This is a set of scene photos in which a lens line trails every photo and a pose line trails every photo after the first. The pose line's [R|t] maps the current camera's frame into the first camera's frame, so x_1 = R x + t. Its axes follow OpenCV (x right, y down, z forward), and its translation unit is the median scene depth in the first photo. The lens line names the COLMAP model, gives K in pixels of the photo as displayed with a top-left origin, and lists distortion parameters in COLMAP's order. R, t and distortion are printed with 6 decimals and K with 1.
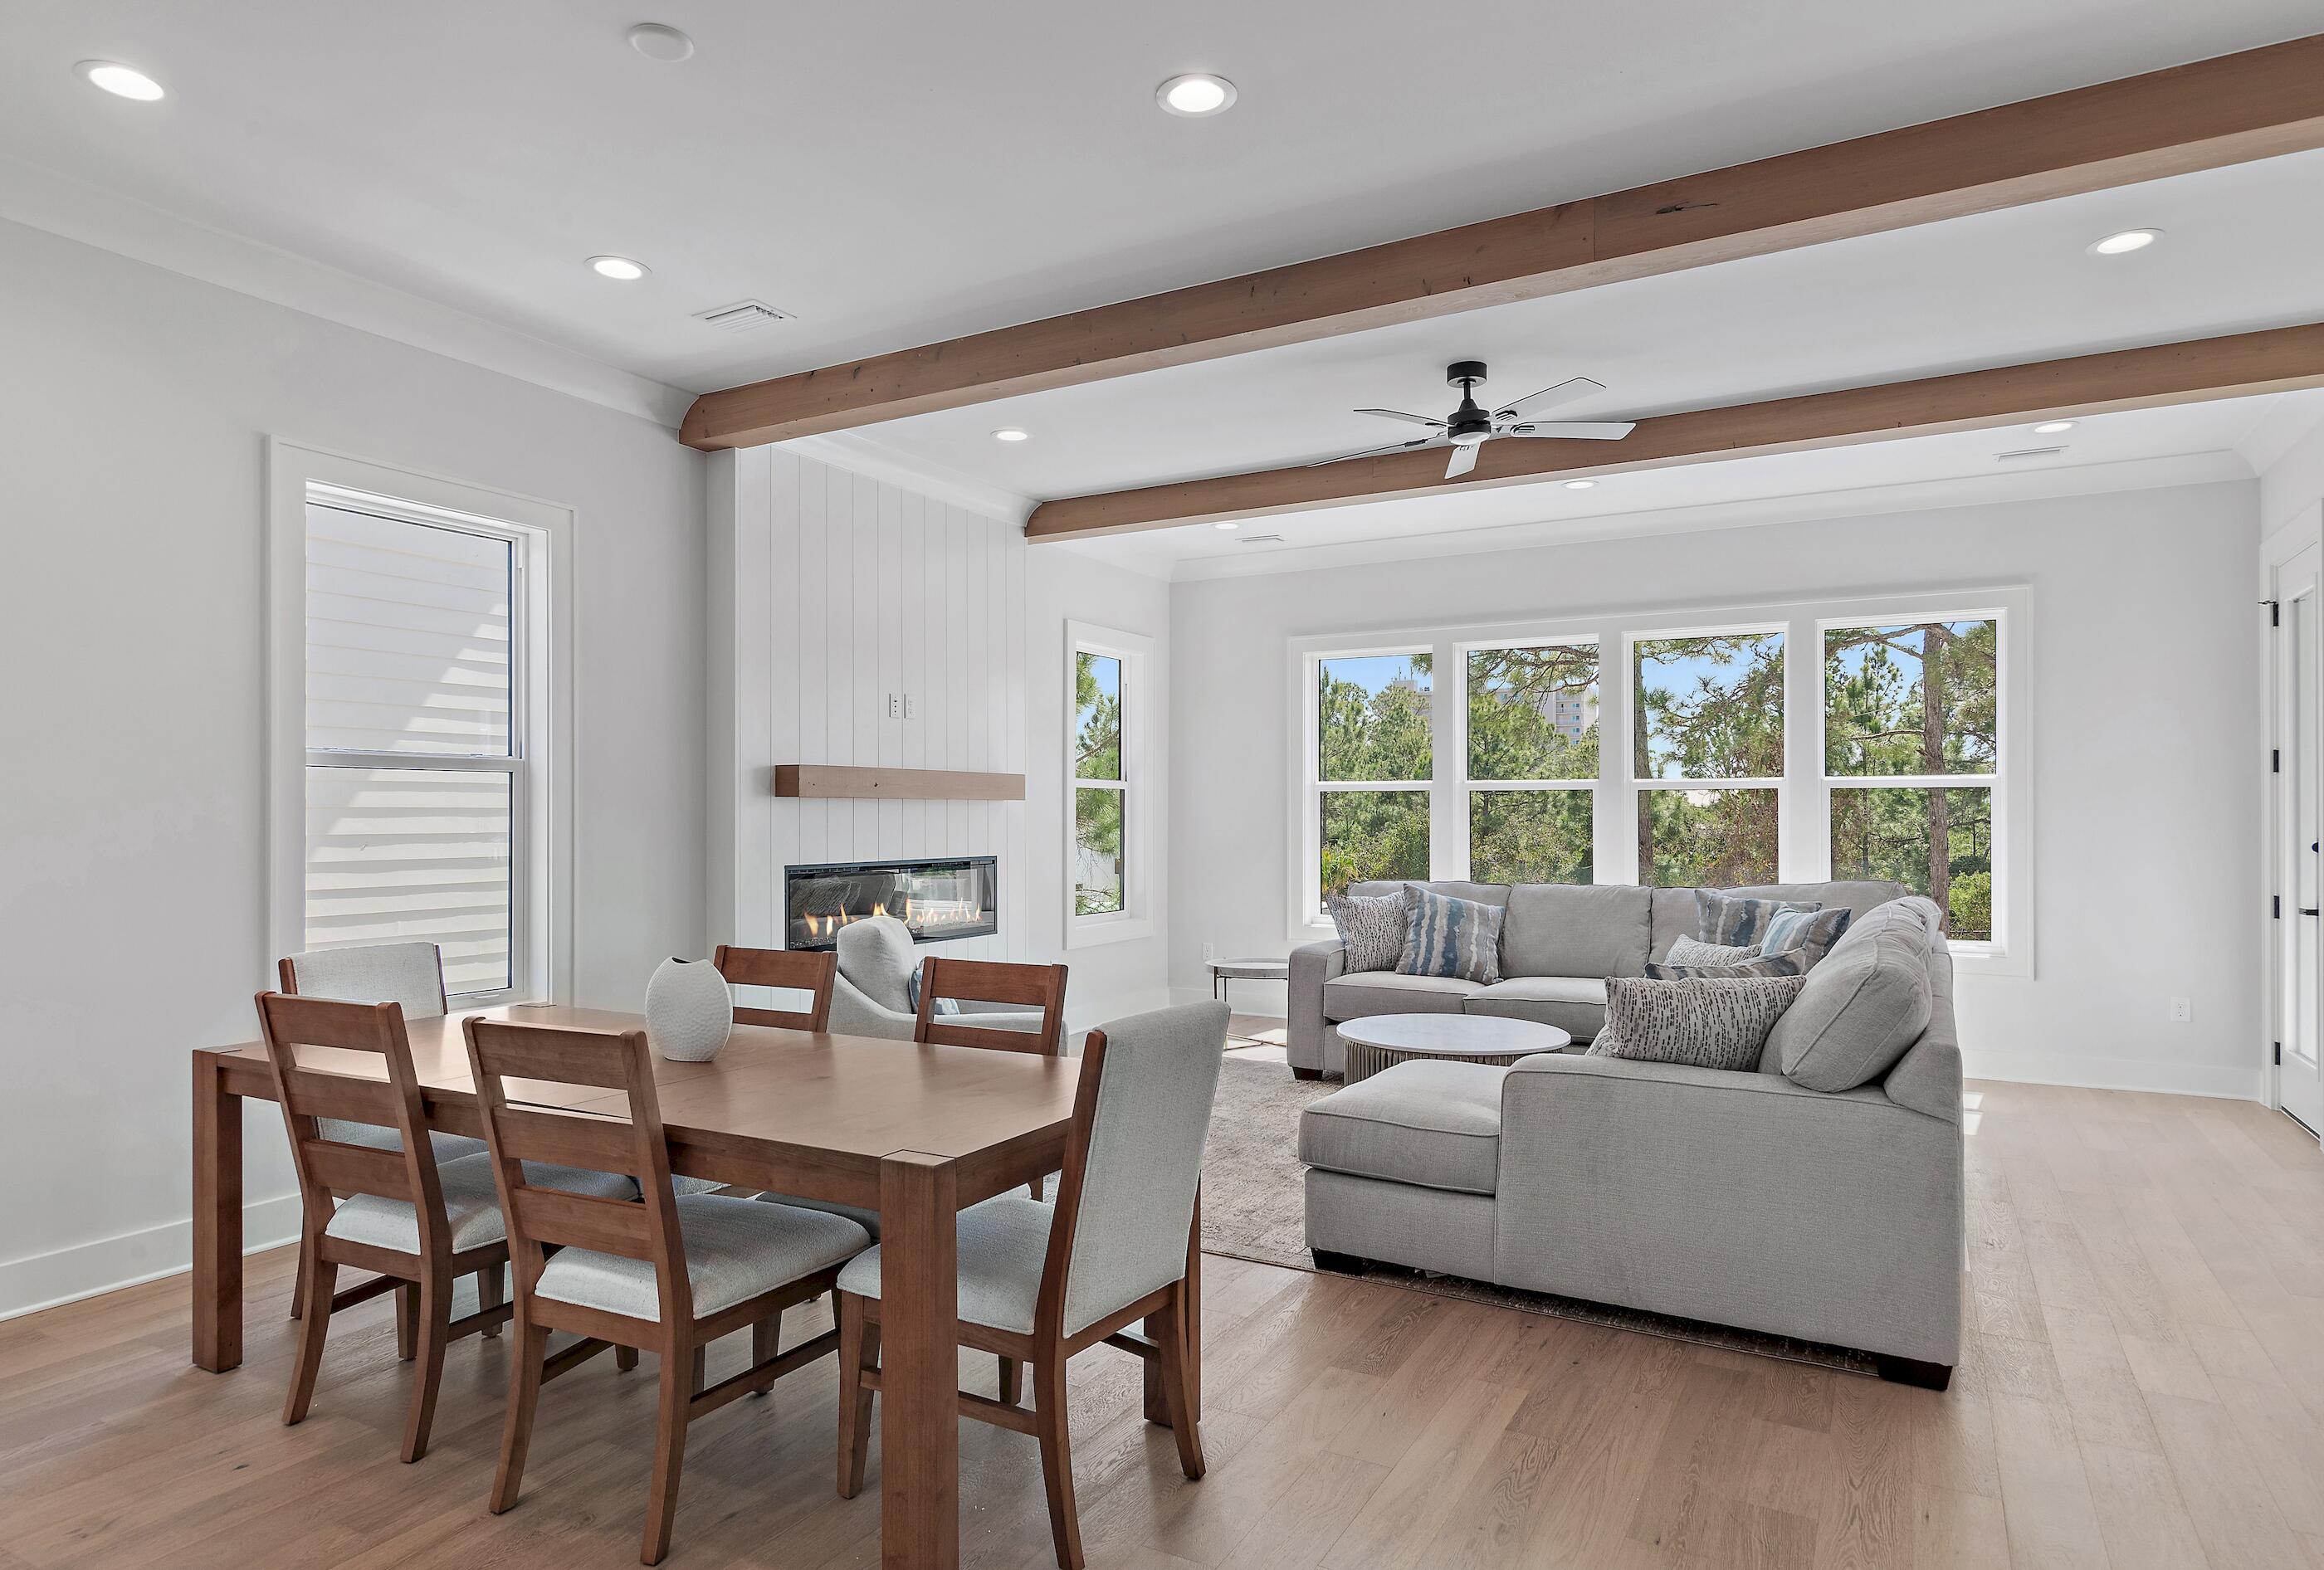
lens RADIAL K [[1327.7, 0, 1158.2], [0, 1327.7, 807.9], [0, 0, 1]] dist [0.002700, 0.000887]
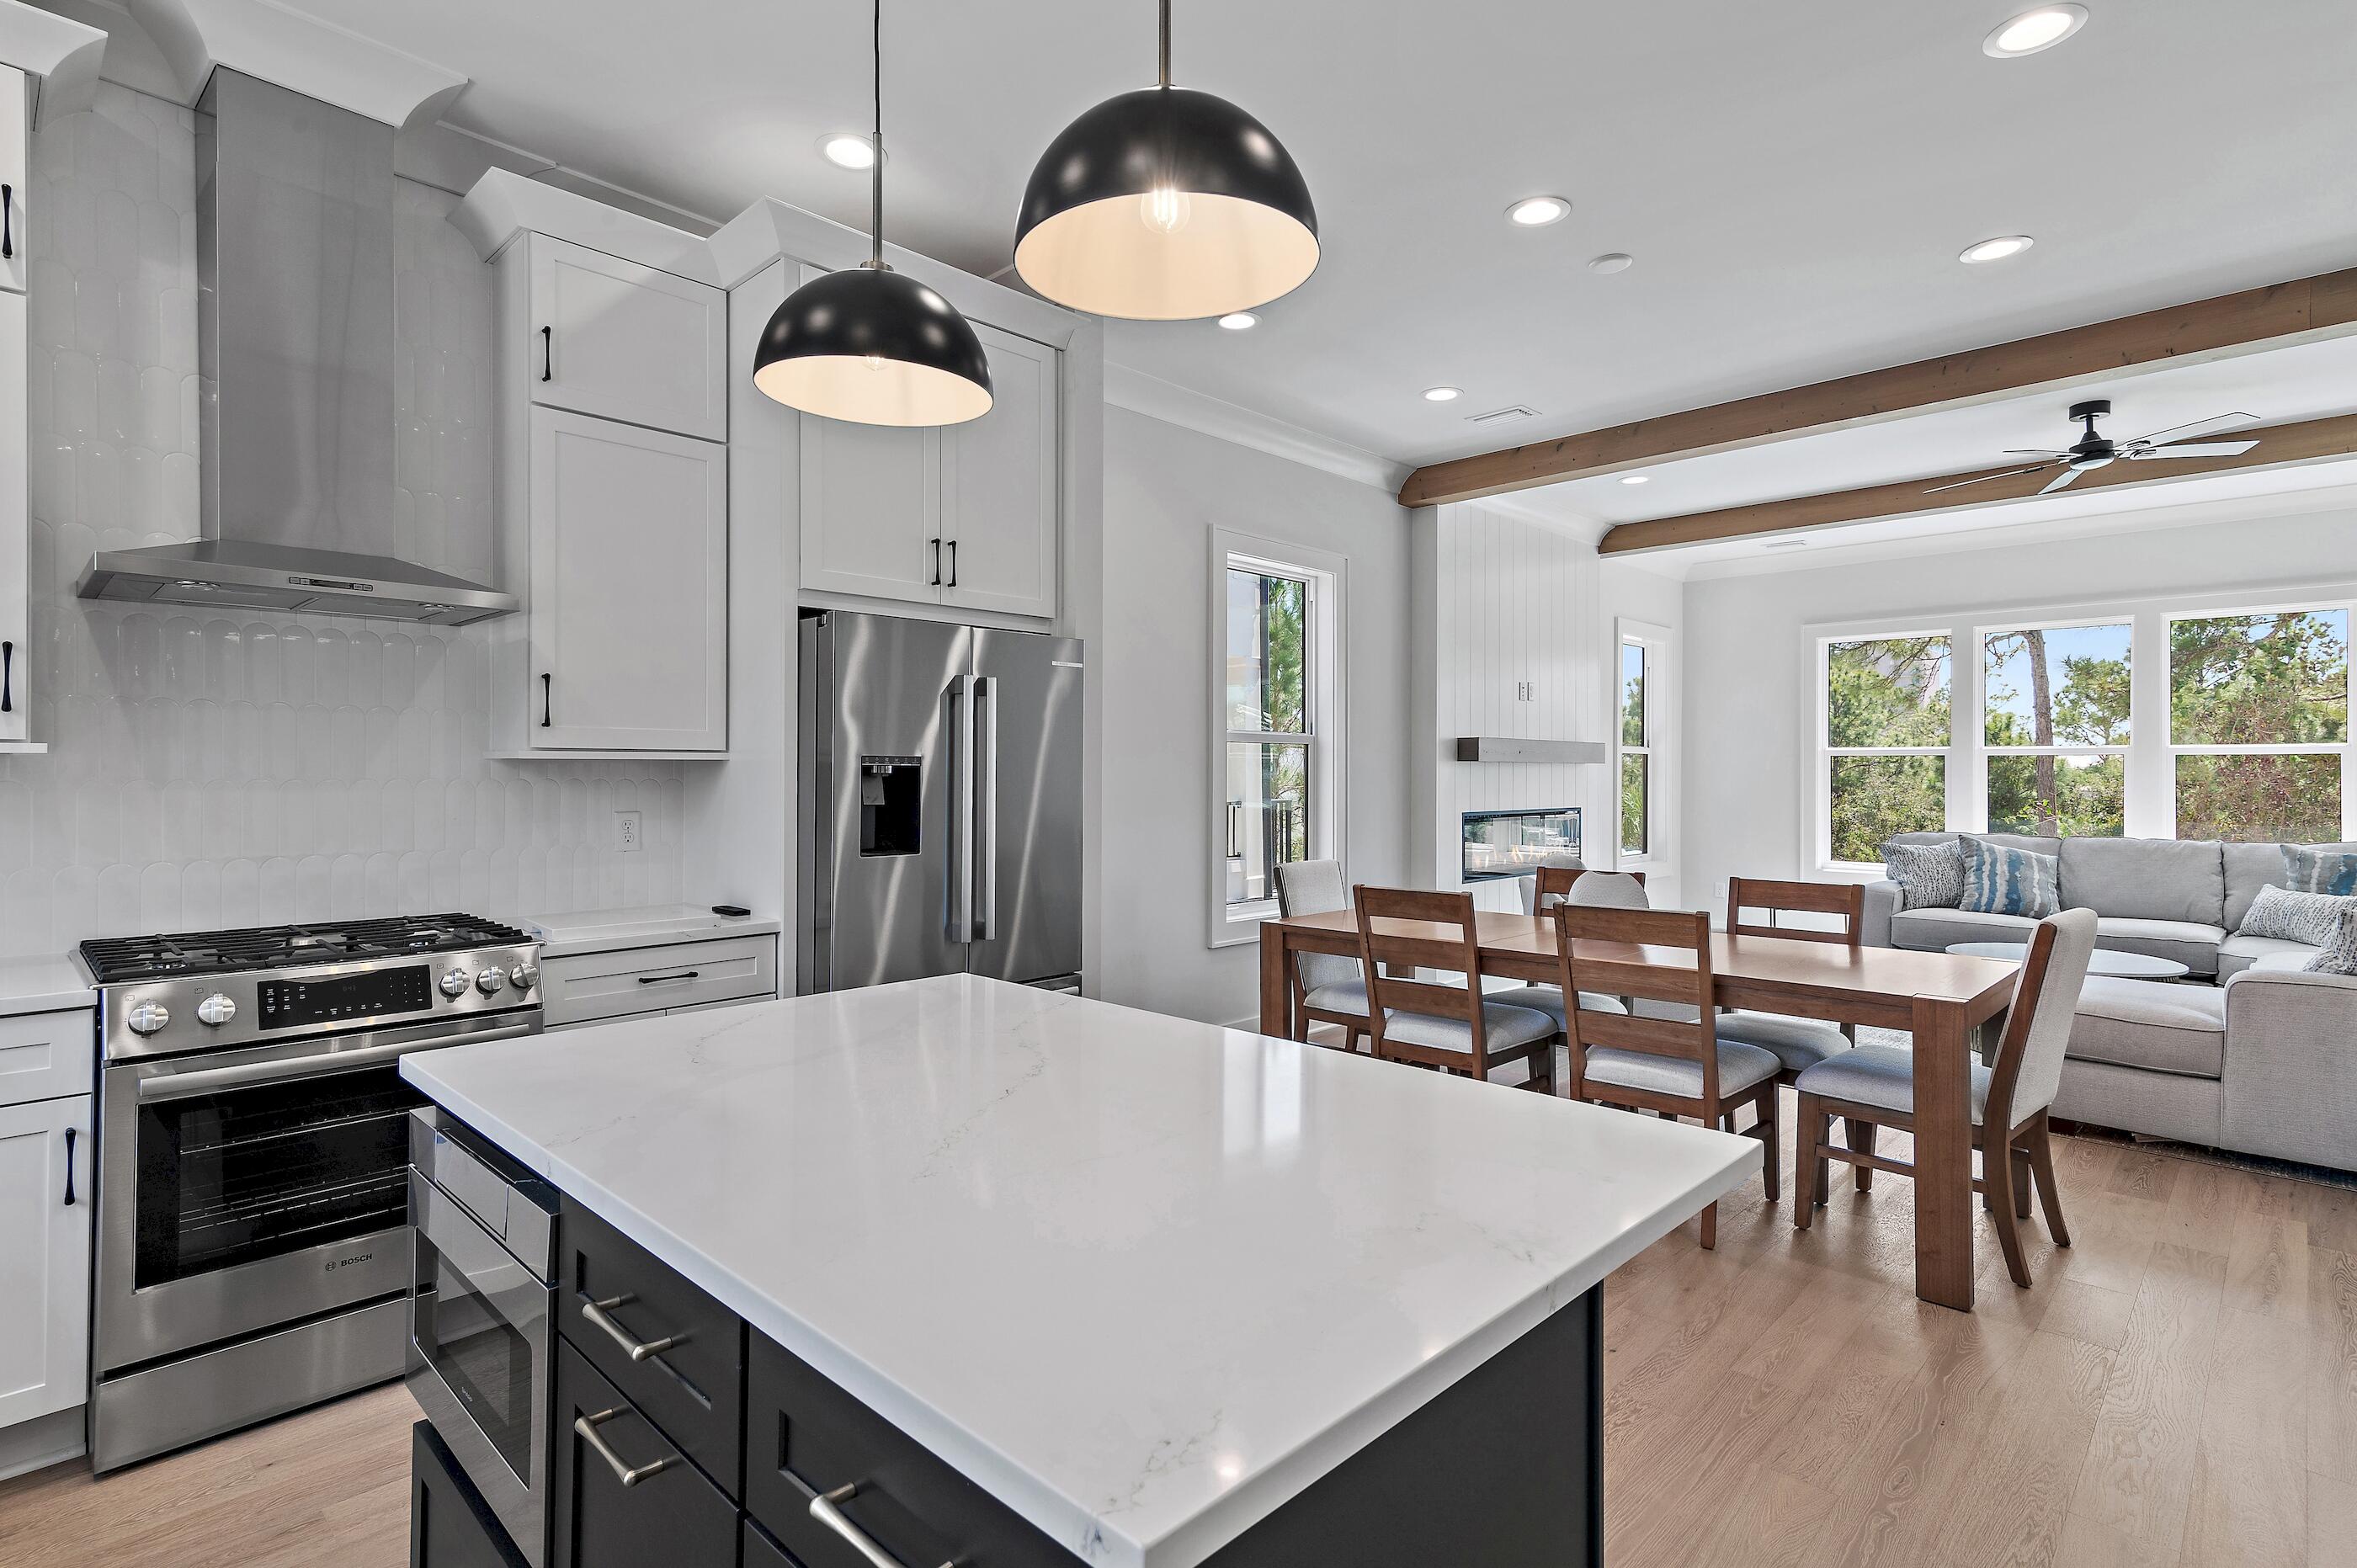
lens RADIAL K [[1153.3, 0, 1177.8], [0, 1153.3, 768.3], [0, 0, 1]] dist [0.007164, 0.002949]
pose [[0.966543, 0.002676, -0.256490, -0.247390], [-0.002502, 0.999996, 0.001005, -0.001575], [0.256492, -0.000329, 0.966546, -0.191365]]
